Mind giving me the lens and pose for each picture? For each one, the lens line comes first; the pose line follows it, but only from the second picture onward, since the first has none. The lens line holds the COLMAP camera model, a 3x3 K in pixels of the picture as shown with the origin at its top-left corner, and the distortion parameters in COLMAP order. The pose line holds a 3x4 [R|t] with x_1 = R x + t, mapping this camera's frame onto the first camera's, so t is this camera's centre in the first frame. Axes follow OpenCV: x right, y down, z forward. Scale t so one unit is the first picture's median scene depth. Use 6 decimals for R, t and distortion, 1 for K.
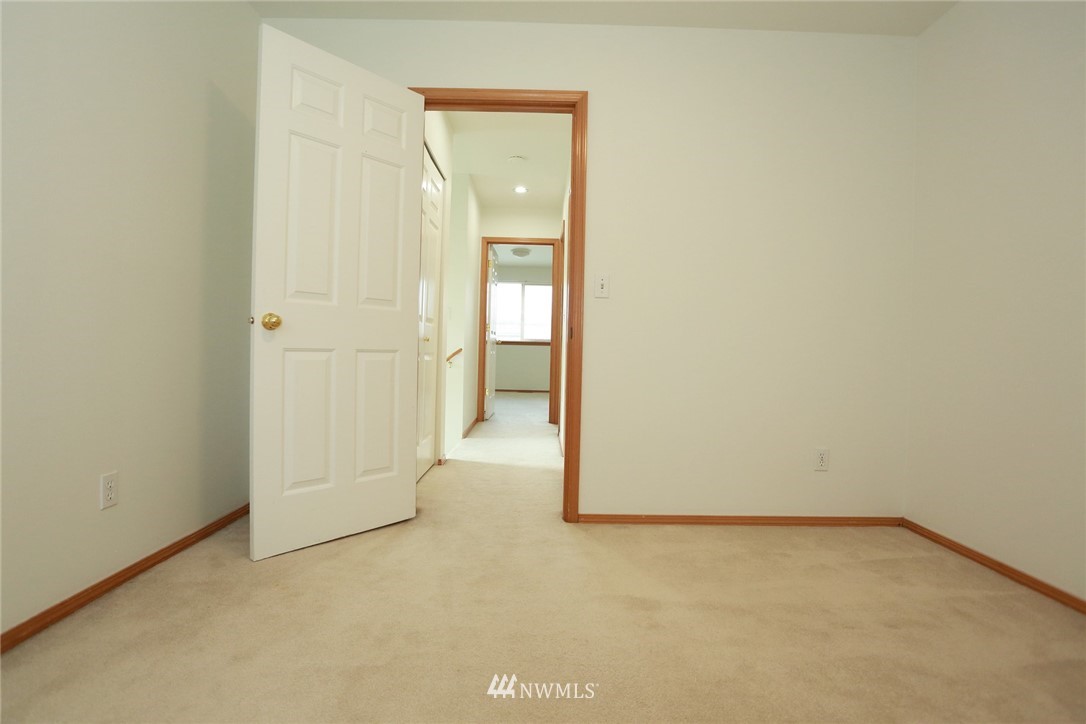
lens RADIAL K [[527.2, 0, 536.2], [0, 527.2, 358.9], [0, 0, 1]] dist [-0.078043, 0.034922]
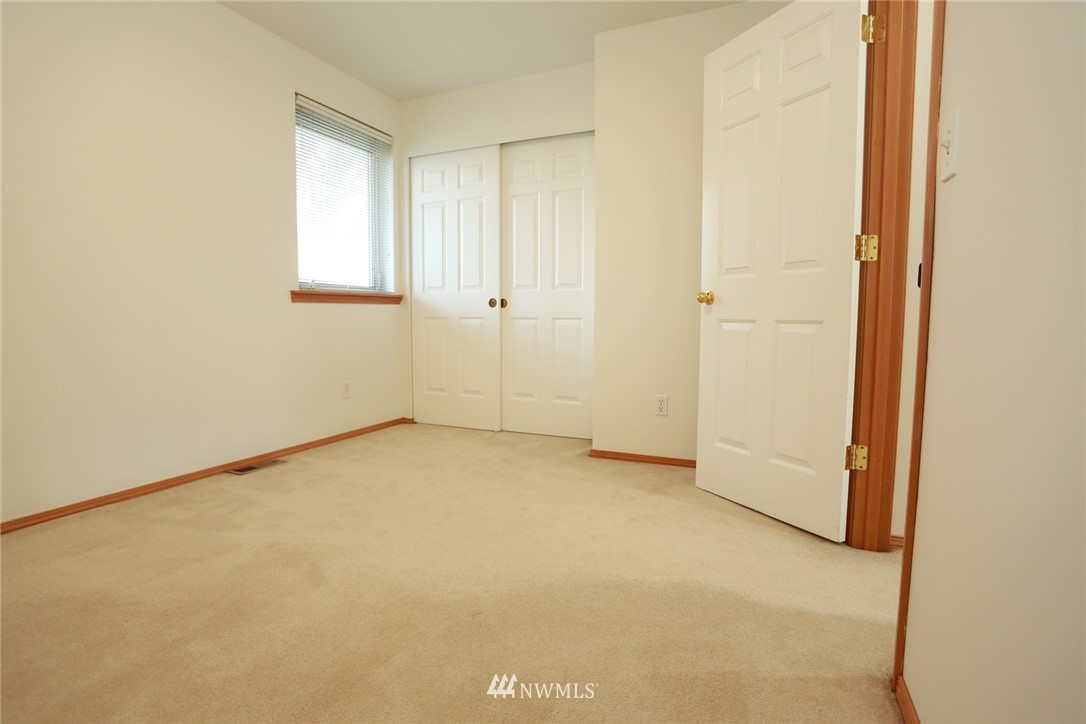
lens RADIAL K [[527.2, 0, 536.2], [0, 527.2, 358.9], [0, 0, 1]] dist [-0.078043, 0.034922]
pose [[-0.410546, 0.050134, -0.910460, 0.744870], [-0.026940, 0.997385, 0.067068, 0.000174], [0.911442, 0.052063, -0.408122, 1.093885]]
